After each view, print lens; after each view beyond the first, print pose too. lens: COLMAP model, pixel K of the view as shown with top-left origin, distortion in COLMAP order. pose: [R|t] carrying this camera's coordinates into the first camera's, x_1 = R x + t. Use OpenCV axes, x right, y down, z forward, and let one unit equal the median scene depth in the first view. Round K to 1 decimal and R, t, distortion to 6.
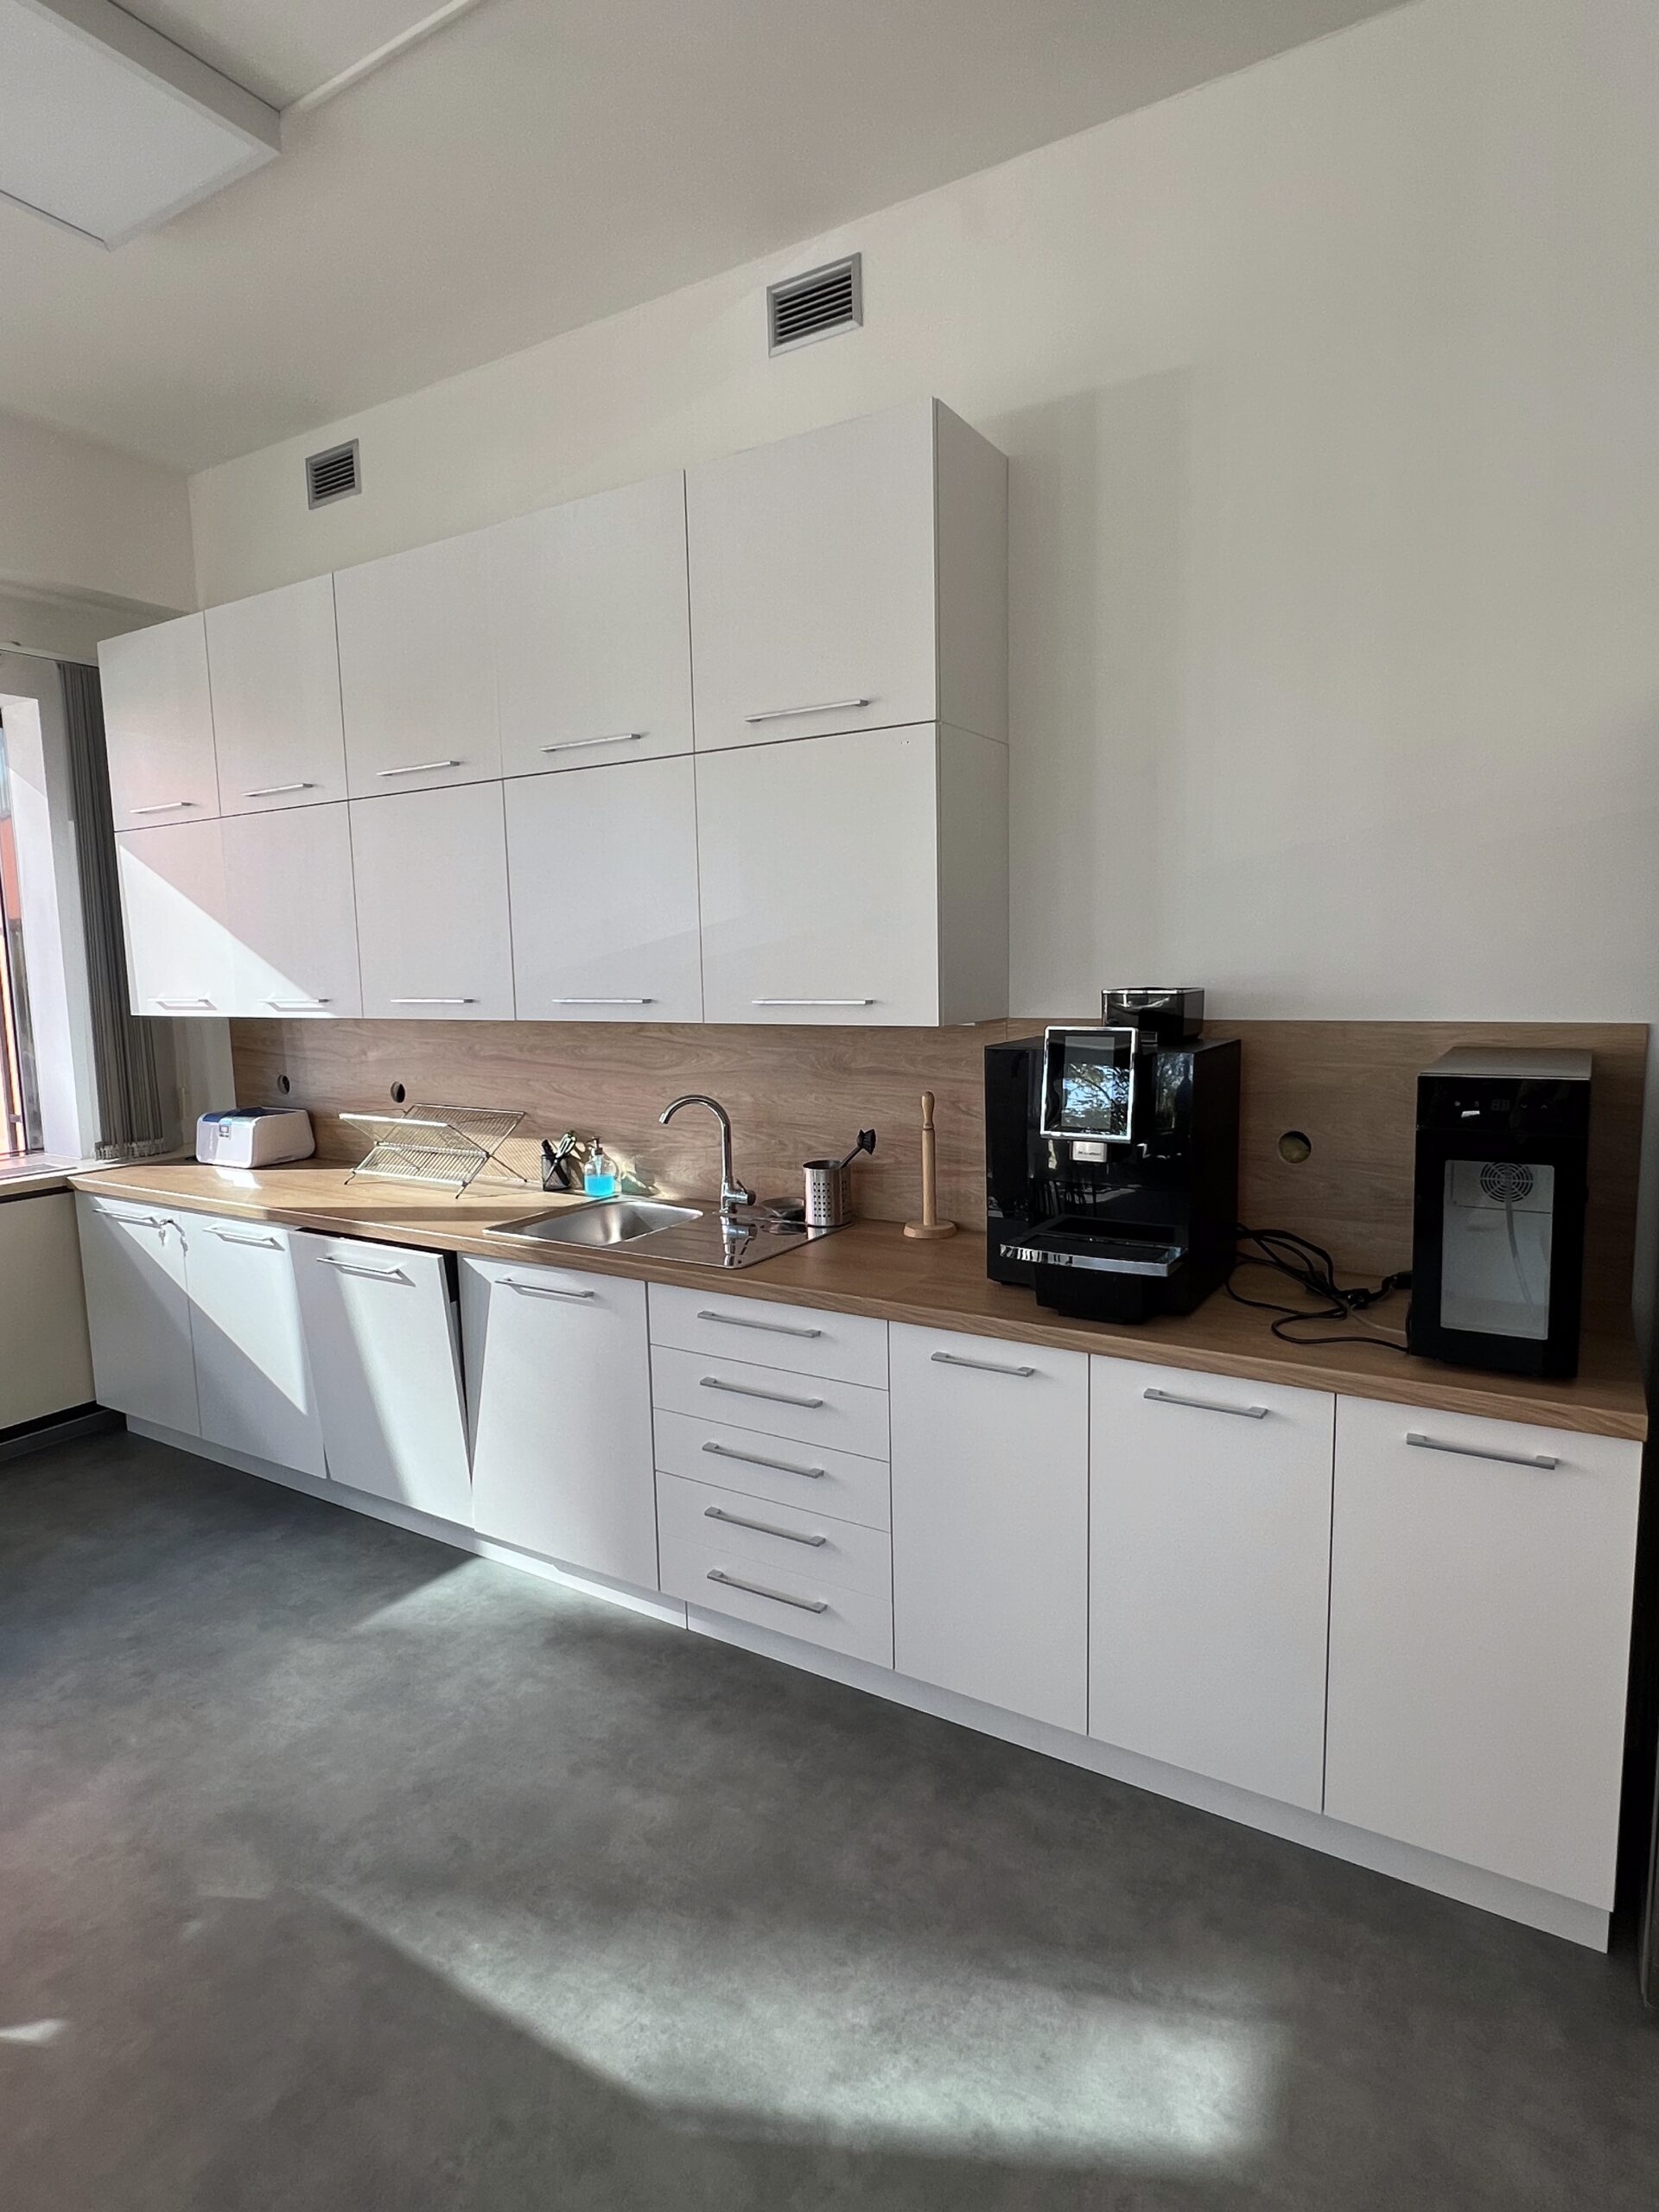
lens RADIAL K [[1188.8, 0, 829.5], [0, 1188.8, 1106.0], [0, 0, 1]] dist [-0.006405, -0.000329]
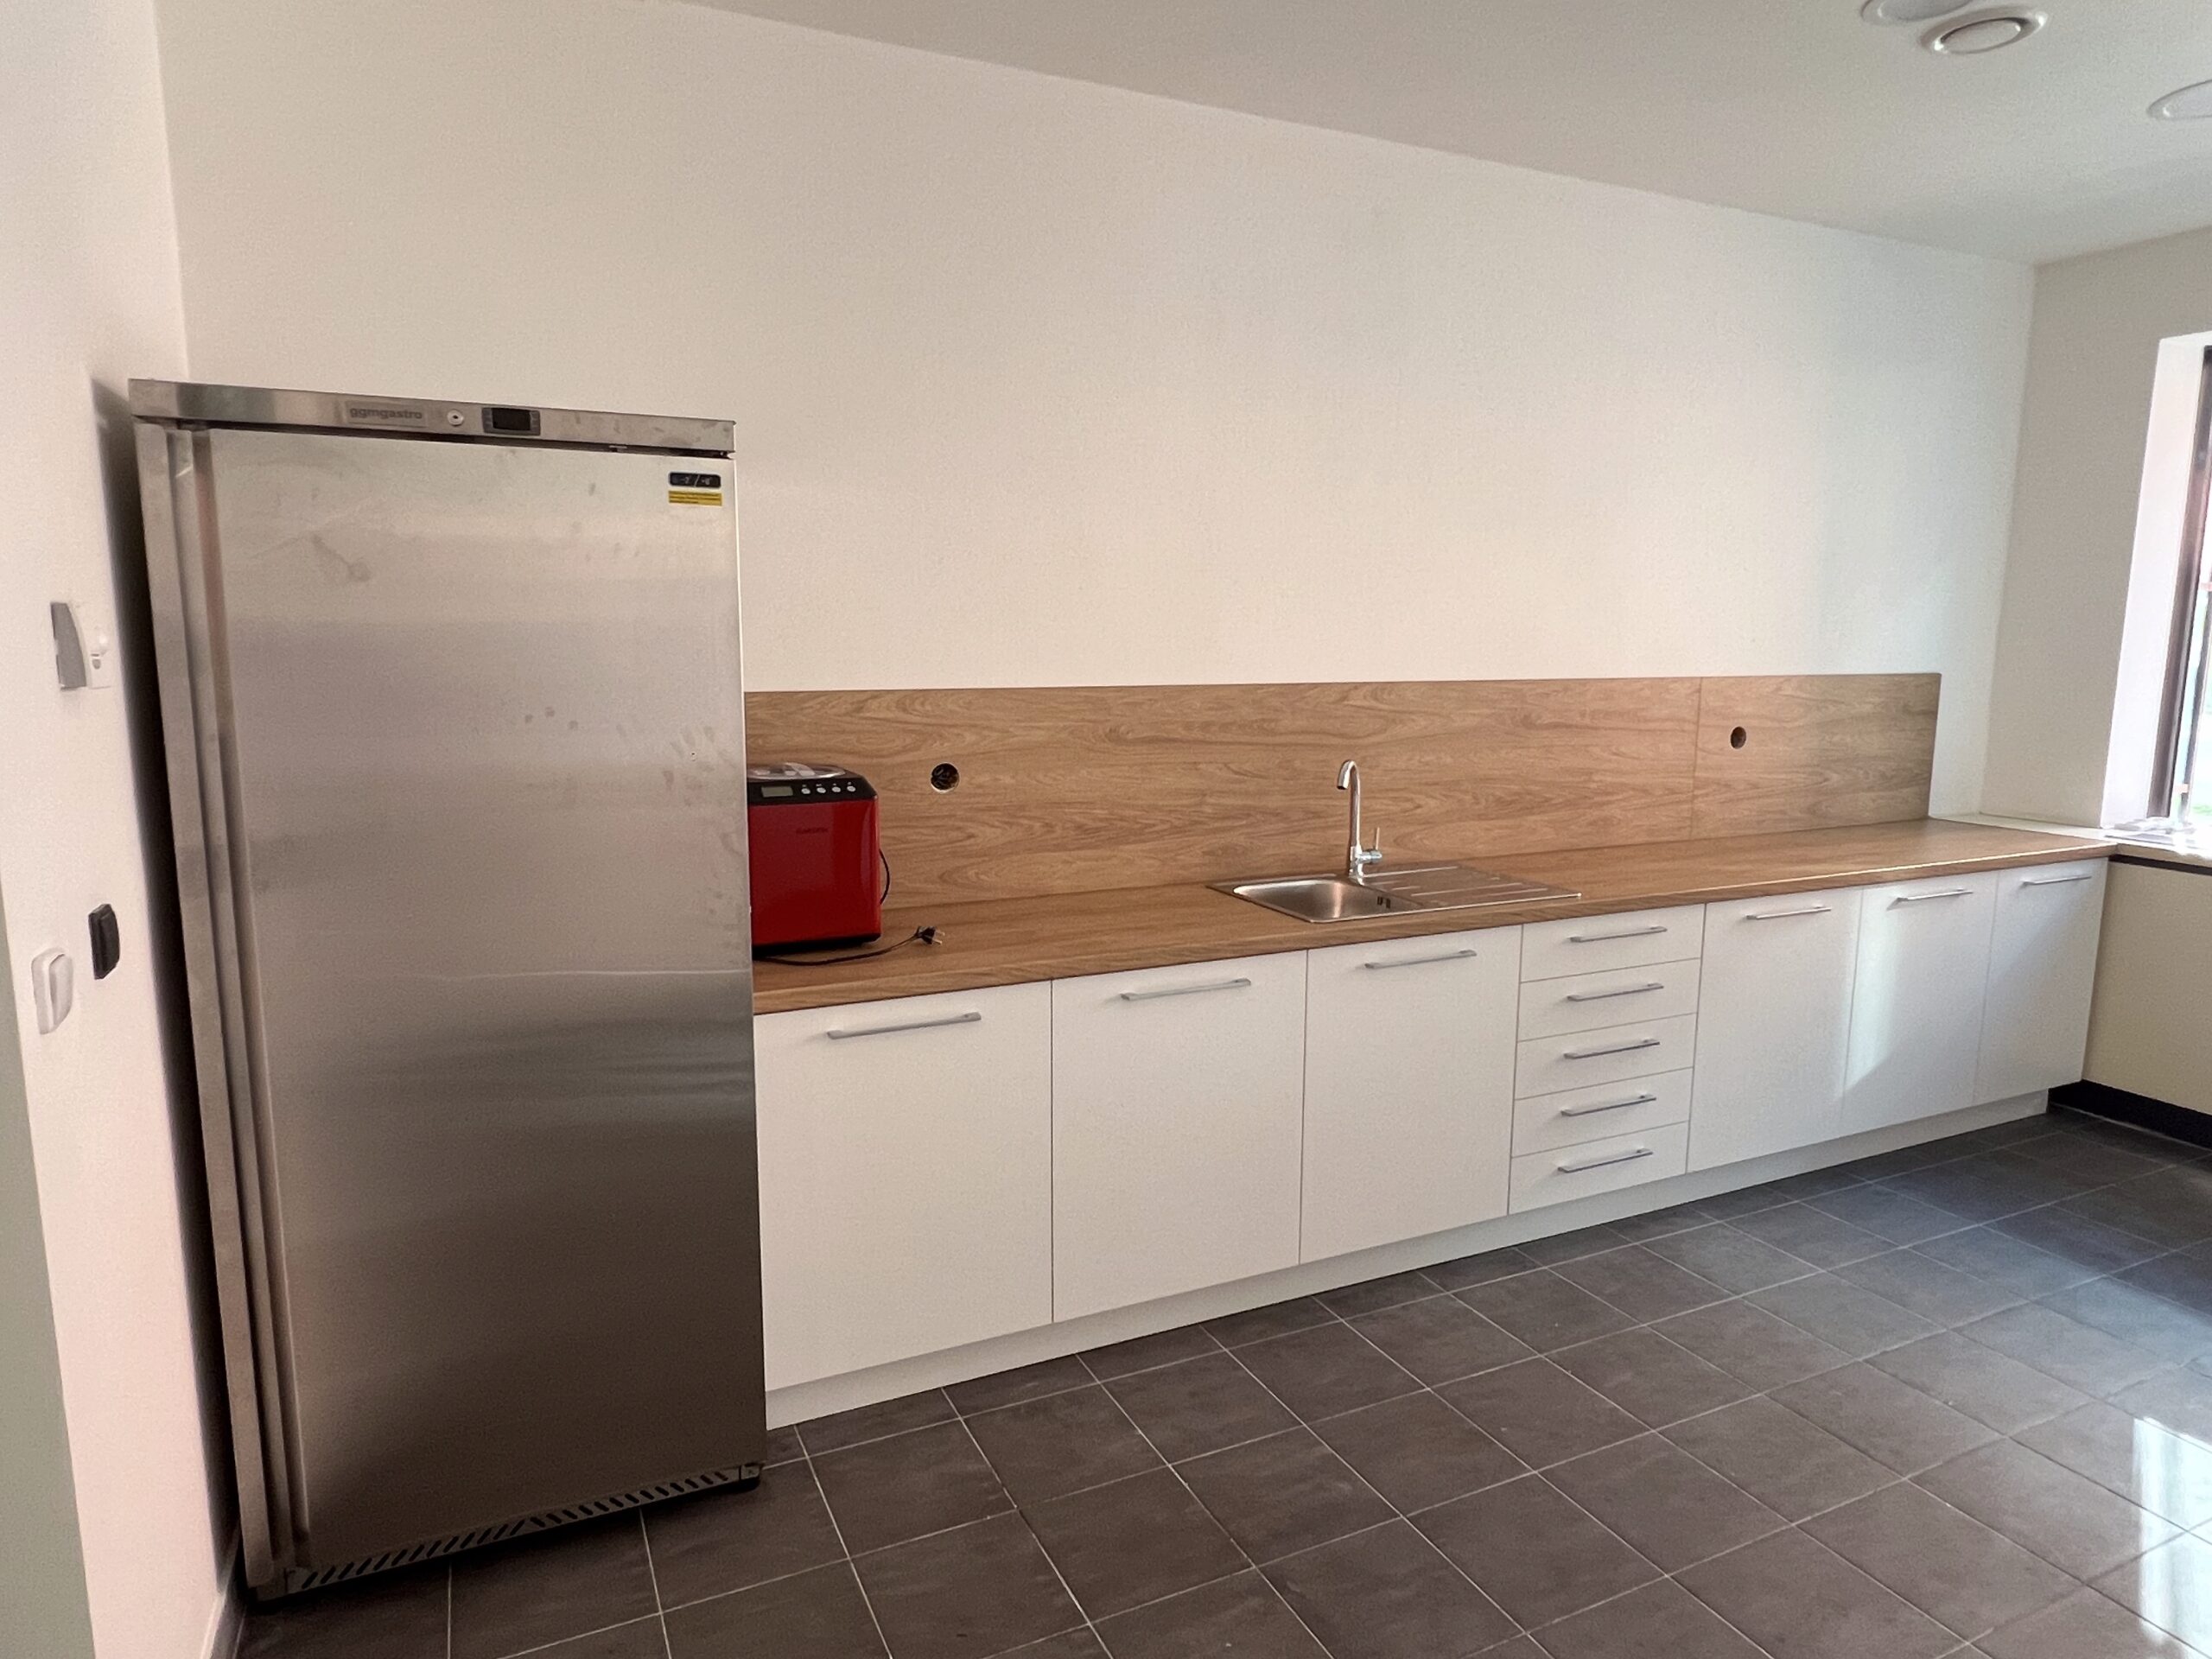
lens RADIAL K [[1340.7, 0, 1106.0], [0, 1340.7, 829.5], [0, 0, 1]] dist [-0.001282, -0.000191]
pose [[0.541425, -0.109267, 0.833618, -1.273171], [0.080499, 0.993701, 0.077966, -0.063186], [-0.836886, 0.024893, 0.546810, 0.595154]]
